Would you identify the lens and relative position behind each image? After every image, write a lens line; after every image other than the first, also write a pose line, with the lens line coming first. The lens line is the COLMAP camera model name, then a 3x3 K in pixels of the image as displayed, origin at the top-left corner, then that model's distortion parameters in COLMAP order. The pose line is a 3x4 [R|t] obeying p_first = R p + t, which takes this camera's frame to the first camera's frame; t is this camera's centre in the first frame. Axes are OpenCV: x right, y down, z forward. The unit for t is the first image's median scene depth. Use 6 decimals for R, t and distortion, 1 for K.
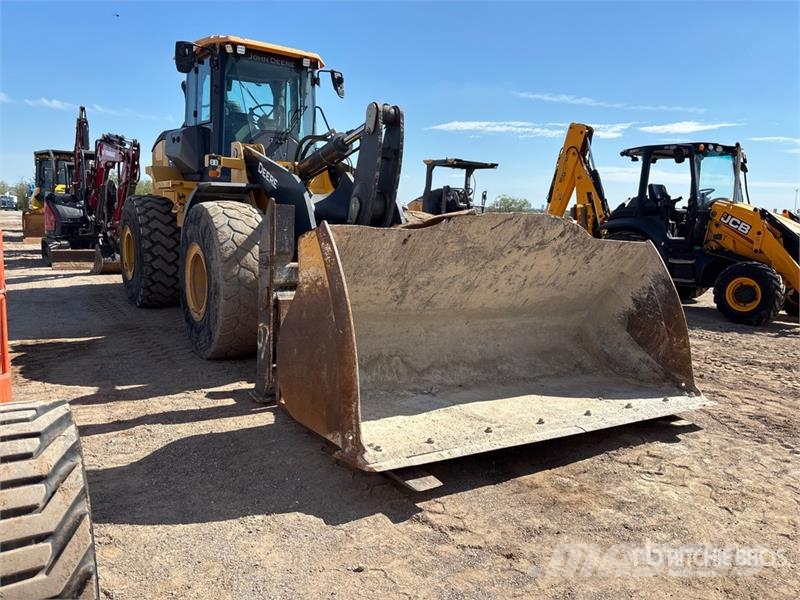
lens RADIAL K [[614.6, 0, 400.1], [0, 614.6, 278.3], [0, 0, 1]] dist [0.005710, -0.010857]
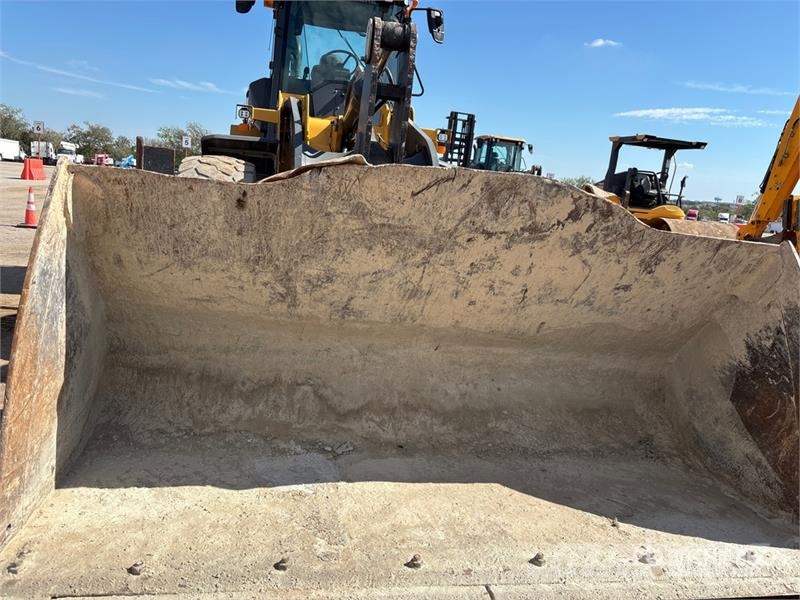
lens RADIAL K [[614.6, 0, 400.1], [0, 614.6, 278.3], [0, 0, 1]] dist [0.005710, -0.010857]
pose [[0.931931, 0.096970, -0.349430, 0.273480], [-0.089701, 0.995282, 0.036967, -0.018685], [0.351367, -0.003106, 0.936233, 0.369376]]
